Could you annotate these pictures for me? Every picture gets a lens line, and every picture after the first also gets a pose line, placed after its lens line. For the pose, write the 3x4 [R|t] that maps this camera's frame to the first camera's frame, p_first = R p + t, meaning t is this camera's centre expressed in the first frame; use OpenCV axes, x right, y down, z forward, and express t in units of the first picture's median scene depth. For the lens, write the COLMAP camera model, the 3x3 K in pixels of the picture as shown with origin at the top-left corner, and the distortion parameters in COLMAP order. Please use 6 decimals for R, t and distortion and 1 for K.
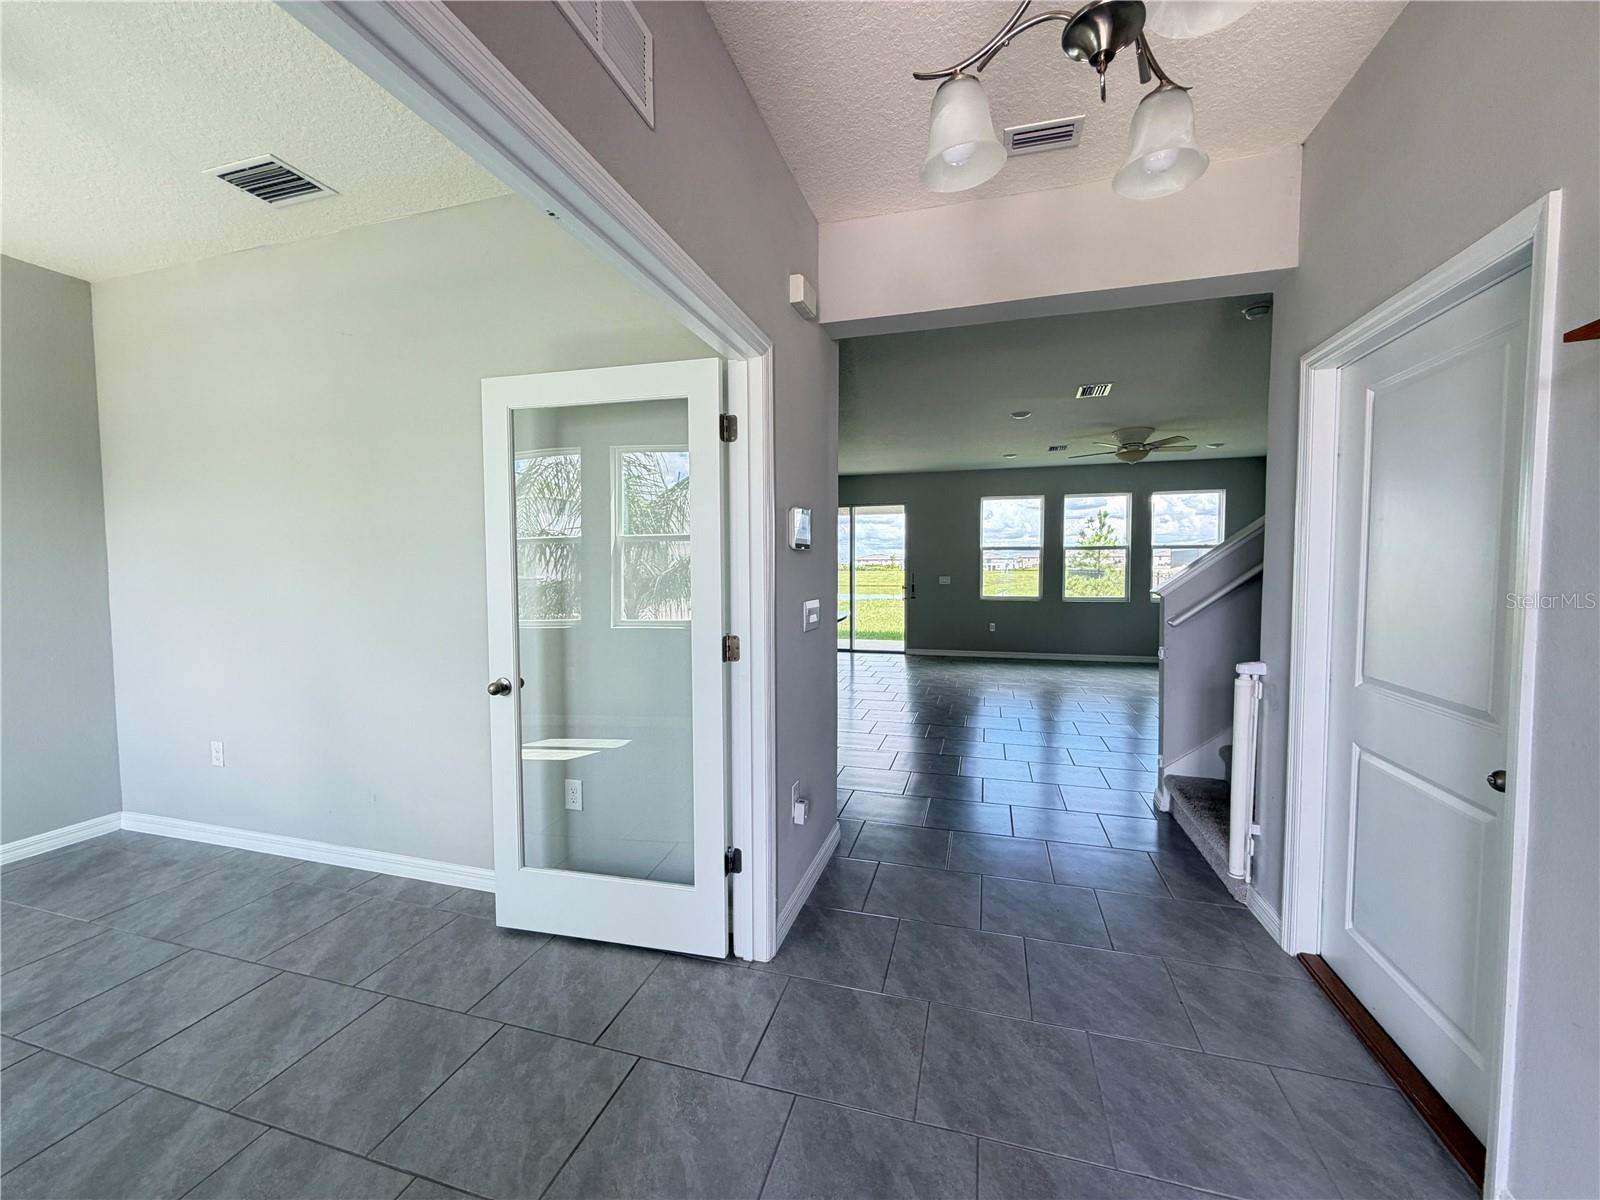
lens RADIAL K [[641.1, 0, 798.3], [0, 641.1, 602.3], [0, 0, 1]] dist [0.001467, -0.000036]
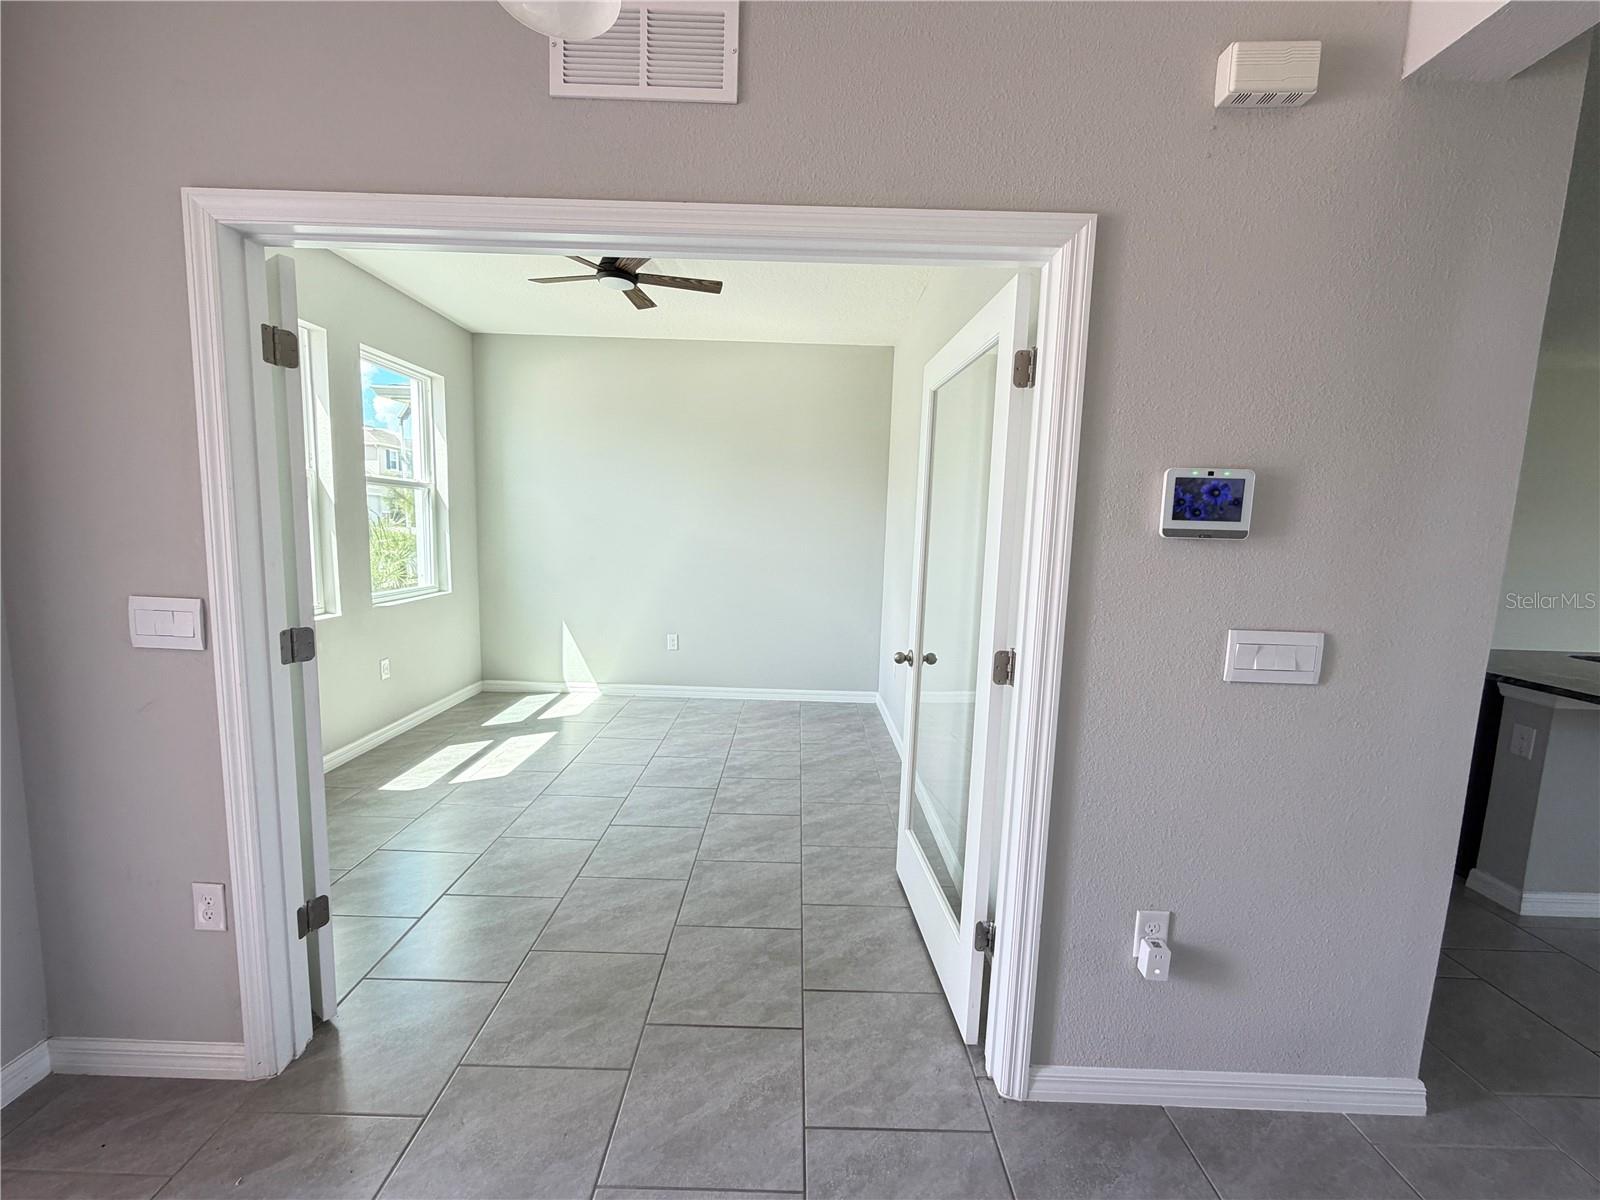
lens RADIAL K [[641.1, 0, 793.7], [0, 641.1, 600.2], [0, 0, 1]] dist [0.001467, -0.000036]
pose [[0.279468, 0.124067, -0.952106, 0.531373], [-0.082741, 0.991040, 0.104854, -0.064757], [0.956583, 0.049474, 0.287229, 0.542689]]
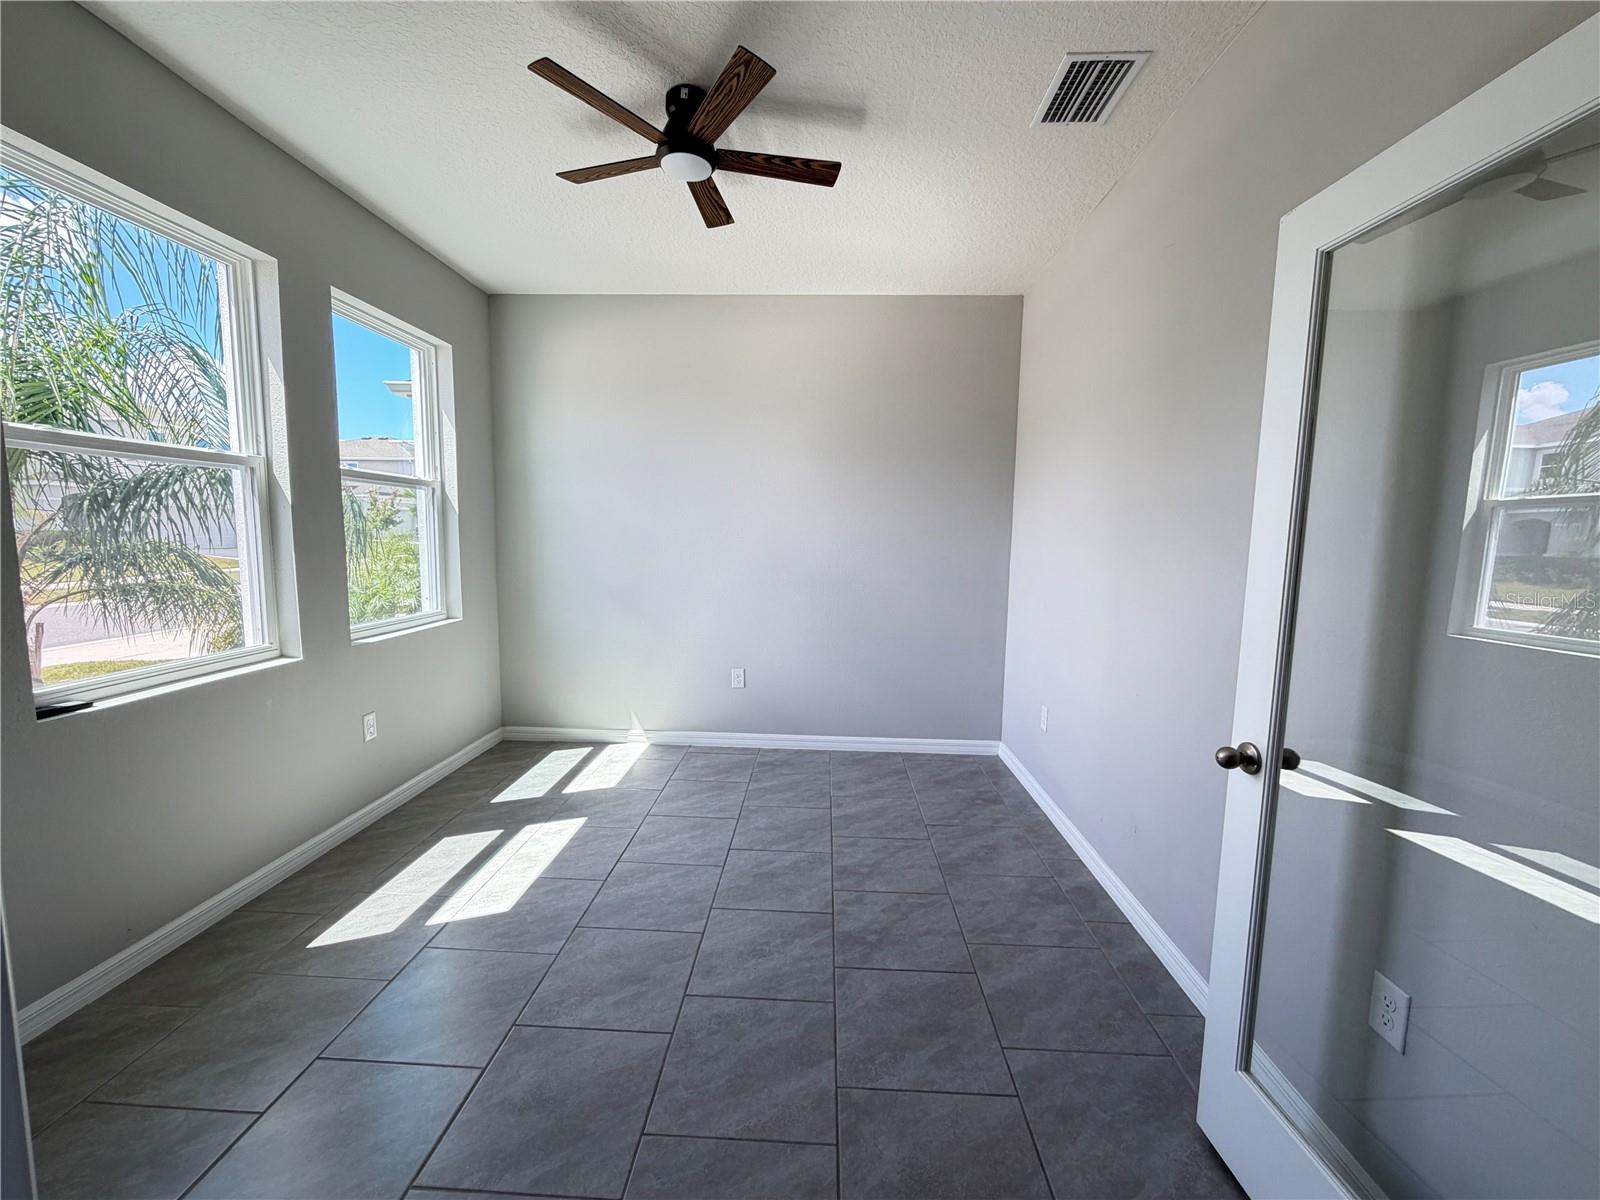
lens RADIAL K [[641.1, 0, 792.6], [0, 641.1, 601.8], [0, 0, 1]] dist [0.001467, -0.000036]
pose [[0.238877, 0.109876, -0.964813, -0.015082], [-0.069375, 0.992970, 0.095906, -0.038790], [0.968568, 0.044024, 0.244820, 0.487757]]
